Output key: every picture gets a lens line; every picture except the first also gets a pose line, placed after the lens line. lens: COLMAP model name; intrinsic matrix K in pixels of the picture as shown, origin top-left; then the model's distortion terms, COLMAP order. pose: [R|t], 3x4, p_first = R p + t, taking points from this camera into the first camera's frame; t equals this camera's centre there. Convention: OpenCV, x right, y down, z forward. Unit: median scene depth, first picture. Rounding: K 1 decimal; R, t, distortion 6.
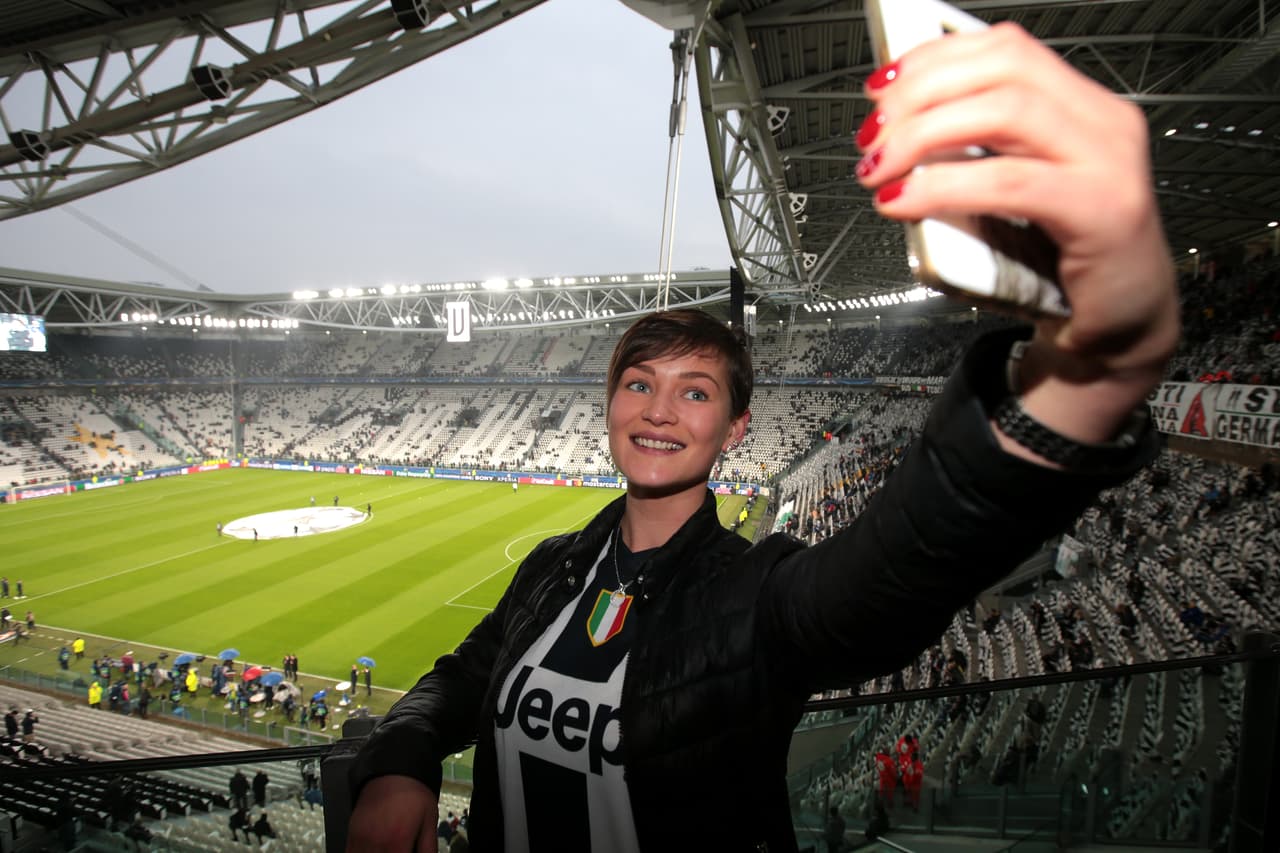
lens RADIAL K [[627.8, 0, 640.3], [0, 627.8, 415.6], [0, 0, 1]] dist [-0.065730, 0.028784]
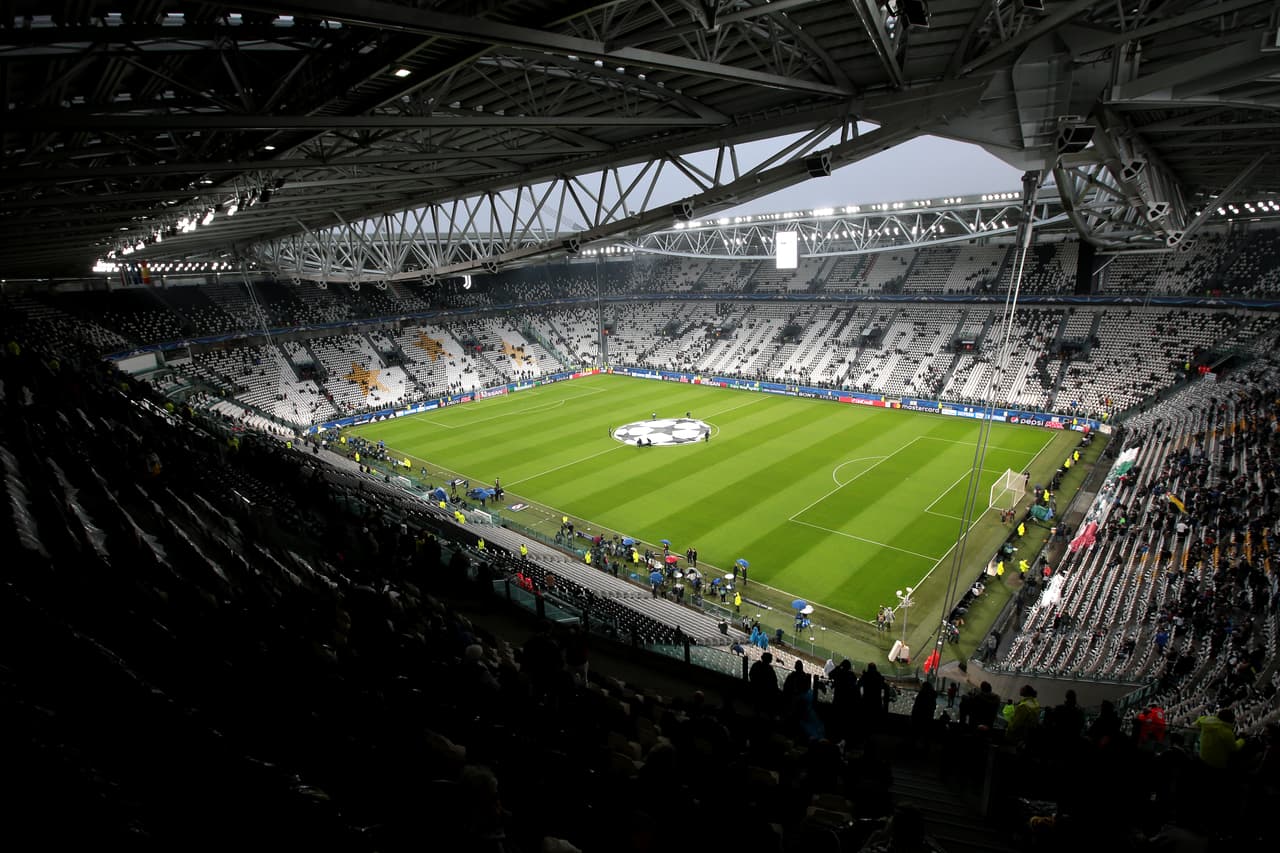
lens RADIAL K [[627.8, 0, 640.3], [0, 627.8, 415.6], [0, 0, 1]] dist [-0.065730, 0.028784]
pose [[0.888969, 0.072648, -0.452169, -0.008285], [0.011644, 0.983433, 0.180895, -0.061146], [0.457820, -0.166075, 0.873396, -0.097962]]
